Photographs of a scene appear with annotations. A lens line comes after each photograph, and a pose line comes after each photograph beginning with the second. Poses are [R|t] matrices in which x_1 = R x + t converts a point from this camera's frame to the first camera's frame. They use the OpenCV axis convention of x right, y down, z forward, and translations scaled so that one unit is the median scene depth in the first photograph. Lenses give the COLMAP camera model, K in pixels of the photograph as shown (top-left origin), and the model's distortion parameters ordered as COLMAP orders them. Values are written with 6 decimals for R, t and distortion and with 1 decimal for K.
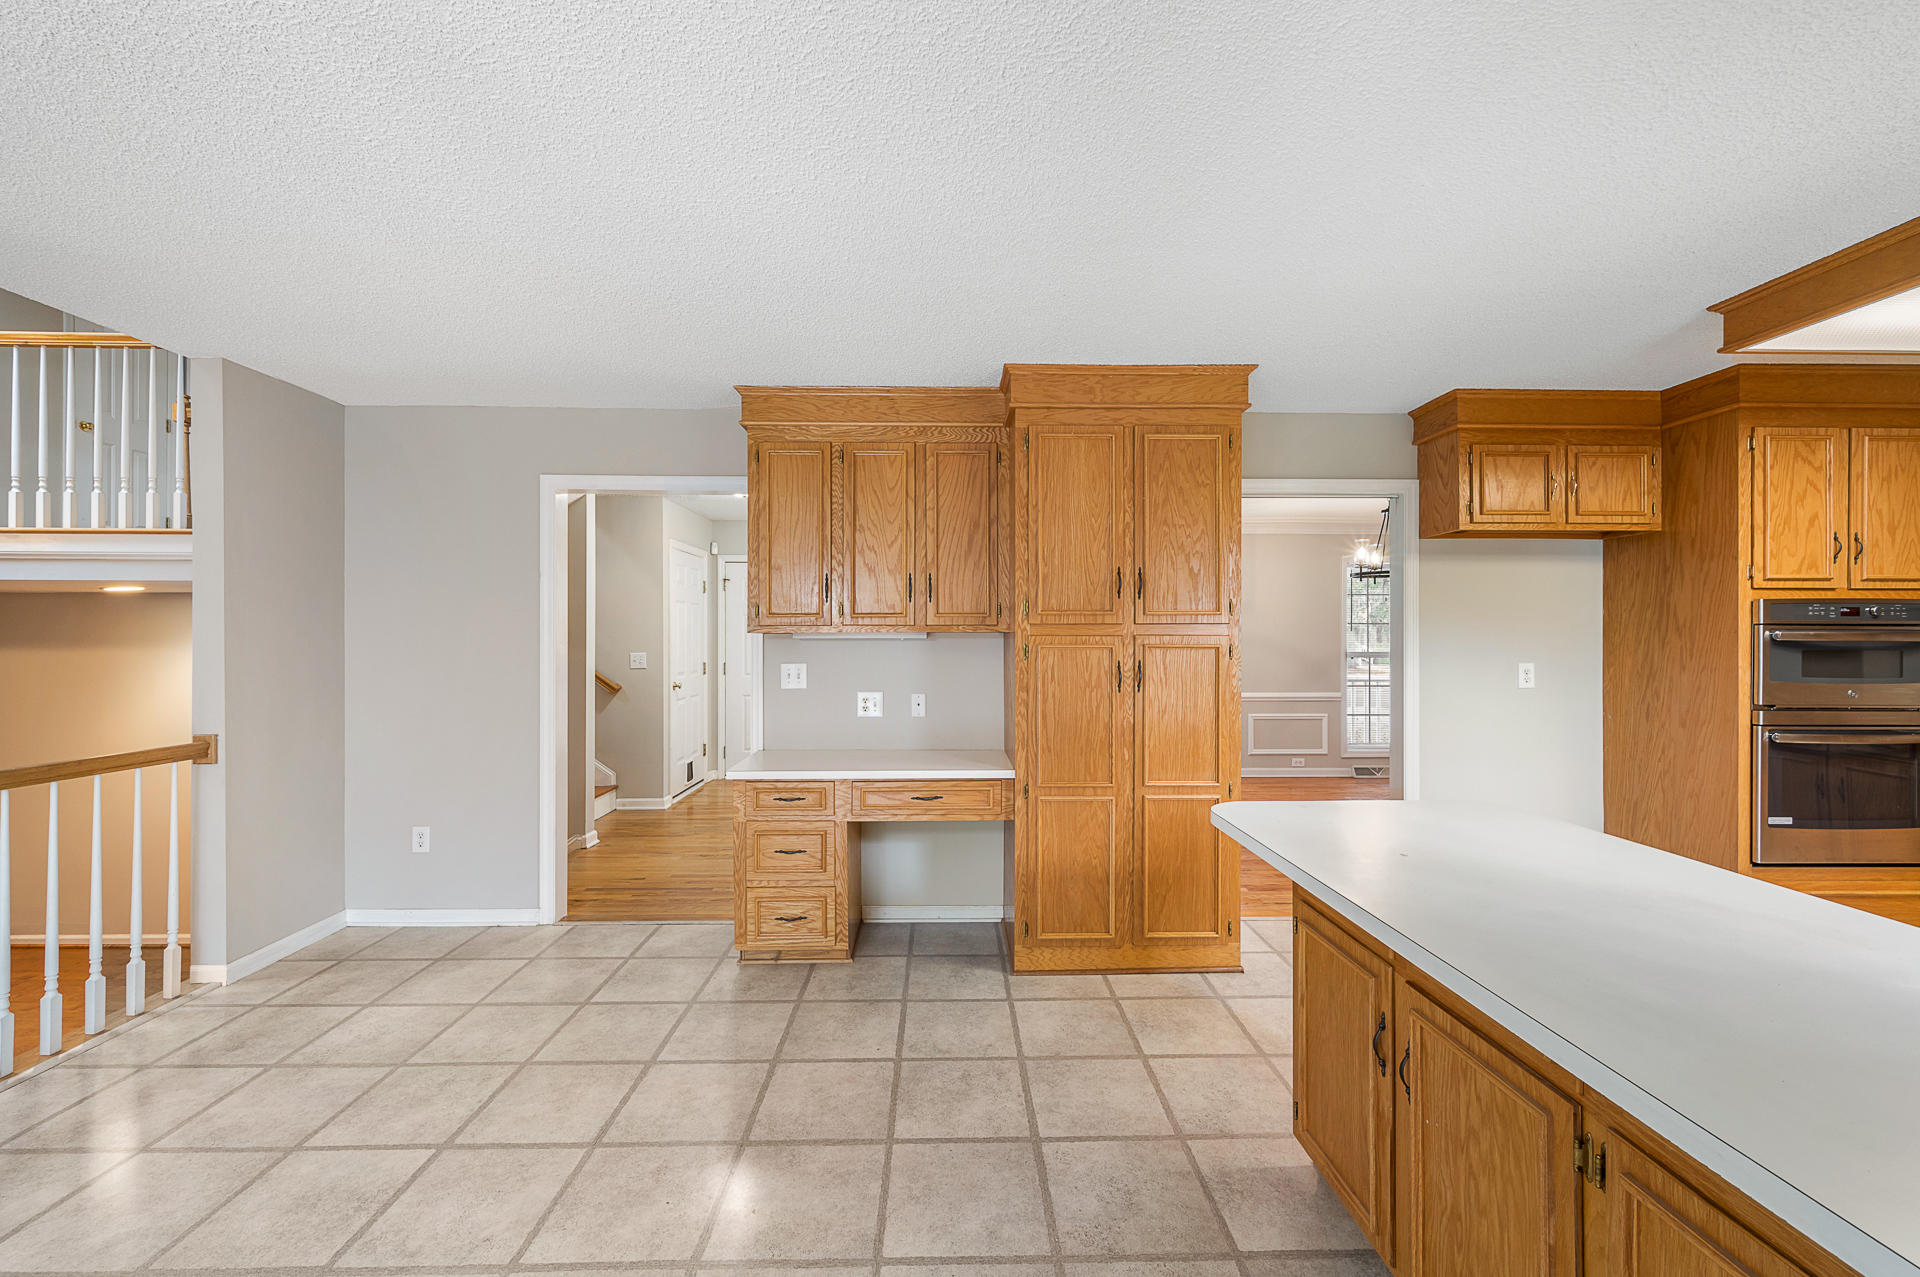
lens RADIAL K [[766.1, 0, 950.3], [0, 766.1, 643.5], [0, 0, 1]] dist [-0.001217, 0.000265]
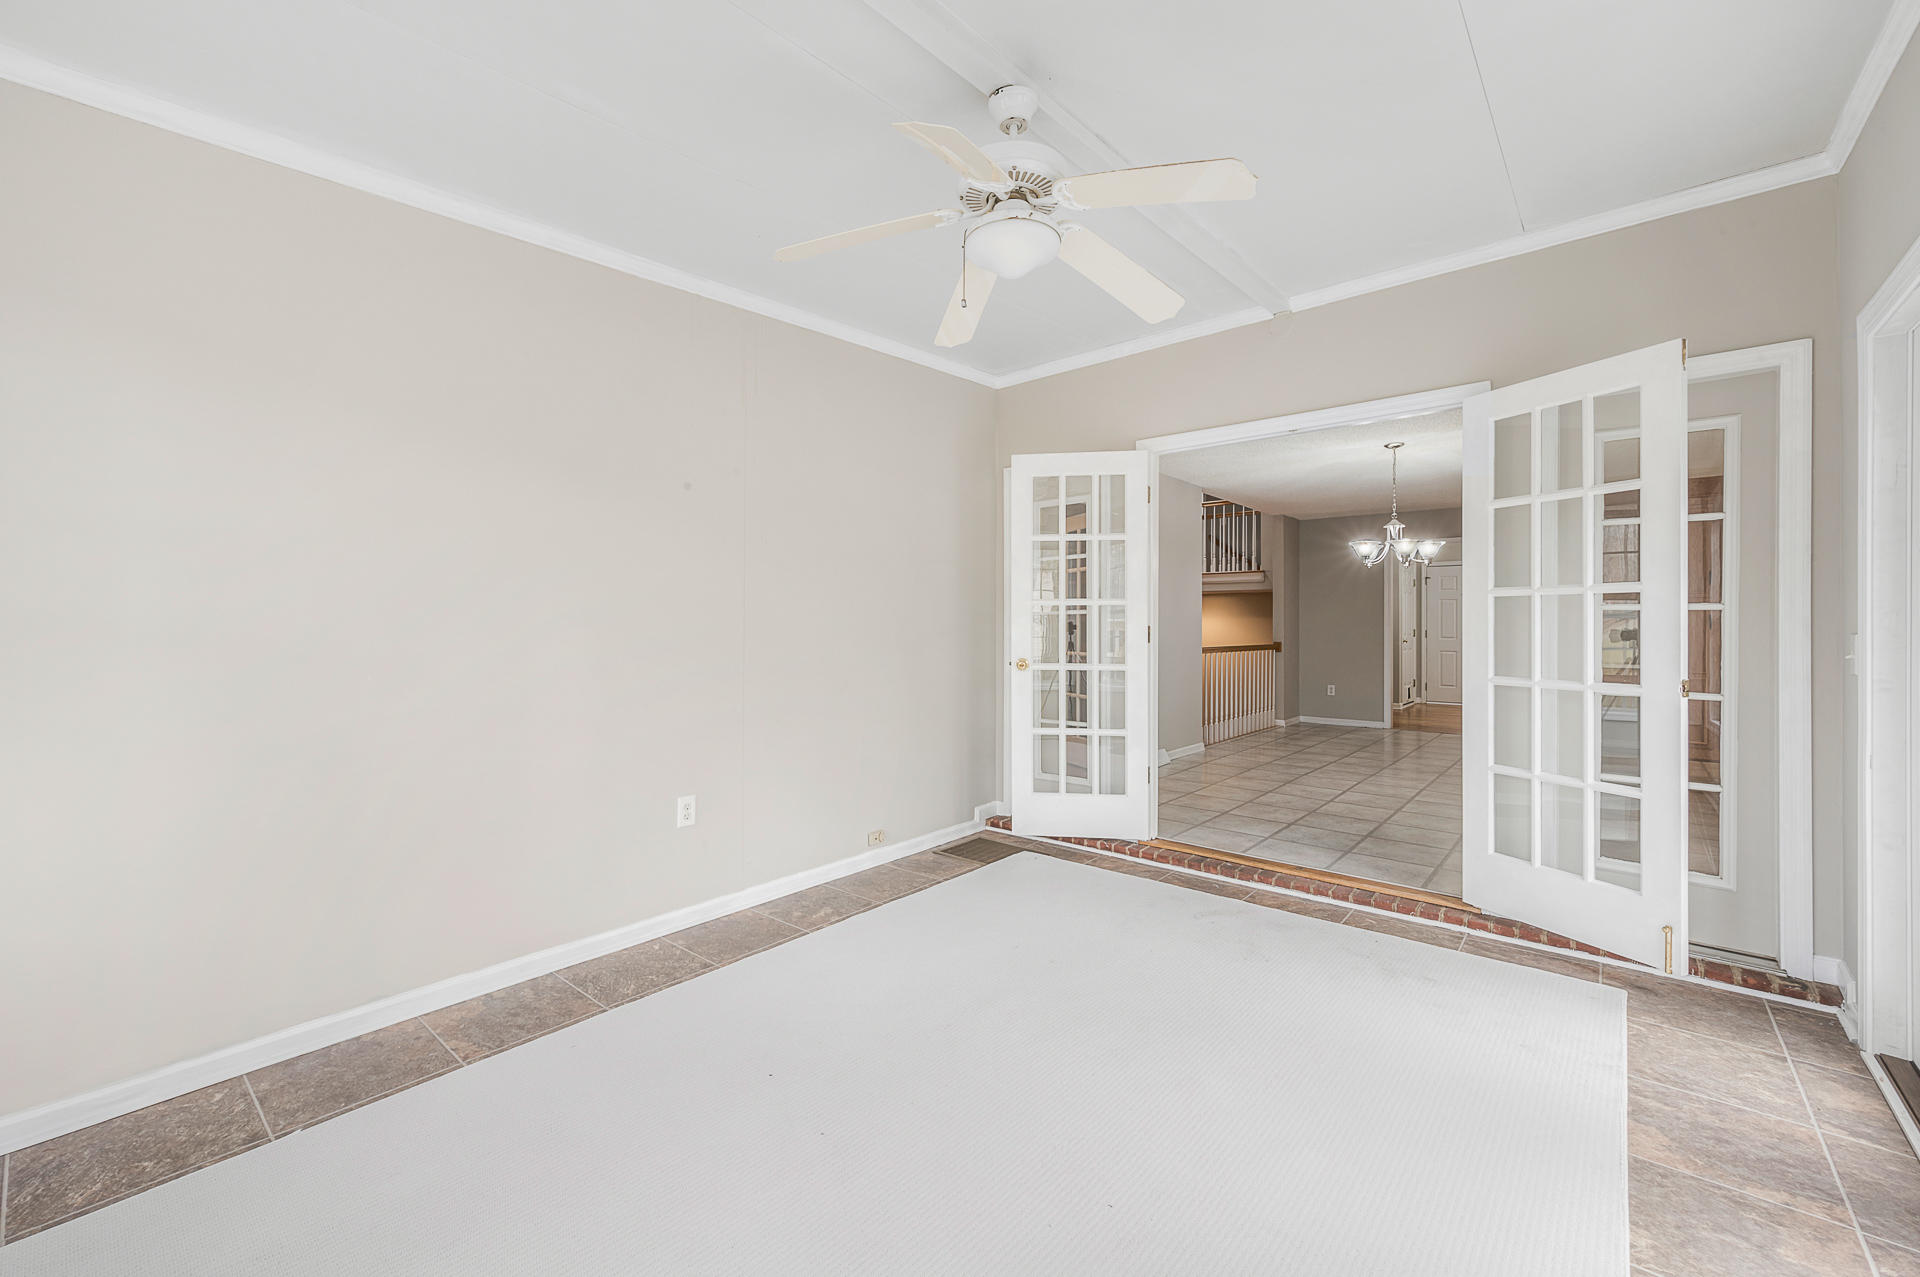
lens RADIAL K [[766.1, 0, 954.2], [0, 766.1, 629.2], [0, 0, 1]] dist [-0.001217, 0.000265]
pose [[0.754954, 0.007355, -0.655736, 0.014853], [-0.012410, 0.999918, -0.003072, 0.093257], [0.655660, 0.010457, 0.754984, -1.986550]]
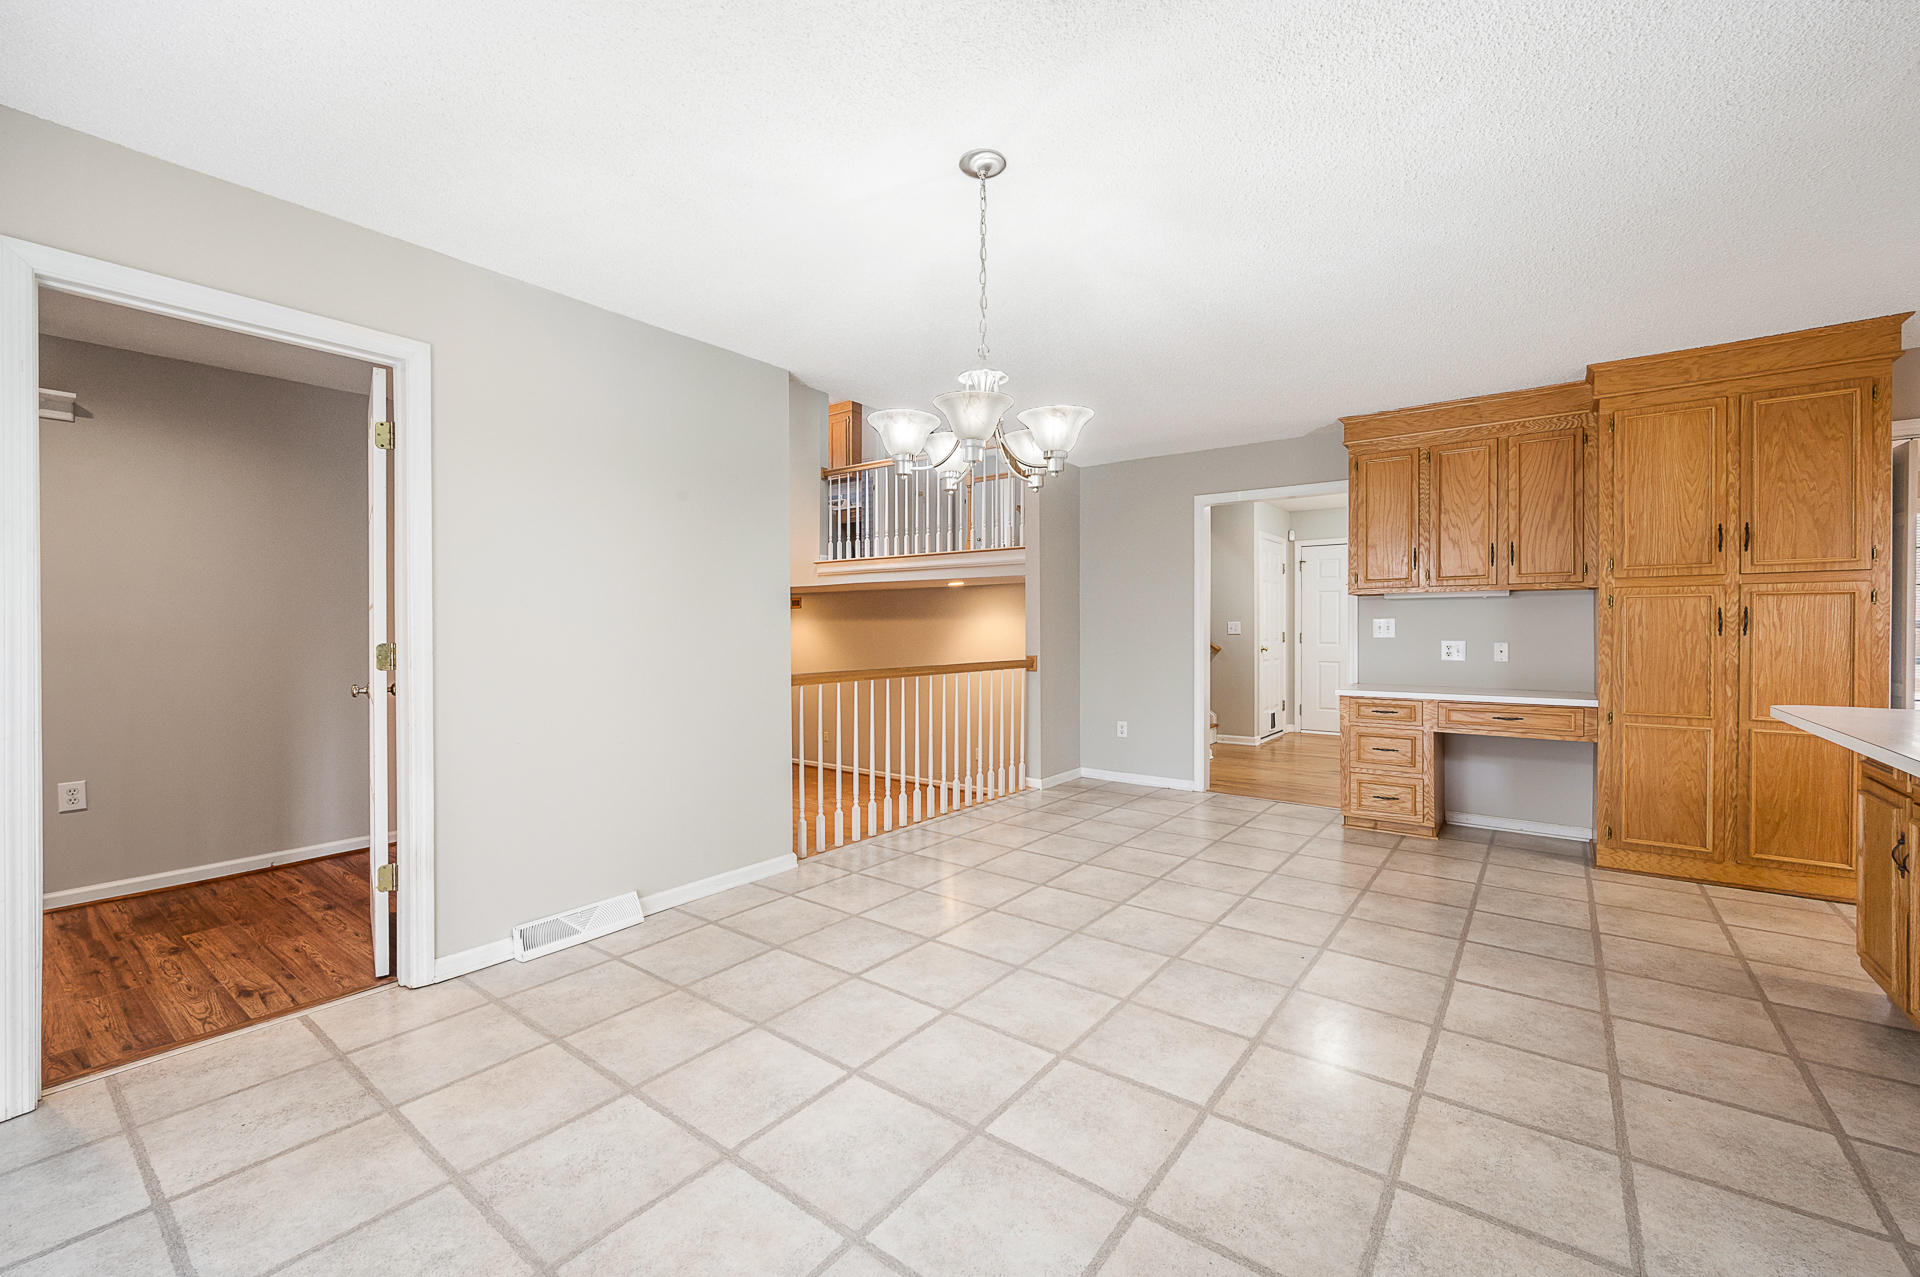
lens RADIAL K [[766.1, 0, 946.5], [0, 766.1, 633.4], [0, 0, 1]] dist [-0.001217, 0.000265]
pose [[0.777394, 0.002480, -0.629009, 0.044846], [-0.002797, 0.999996, 0.000486, 0.062878], [0.629008, 0.001381, 0.777398, -0.579209]]
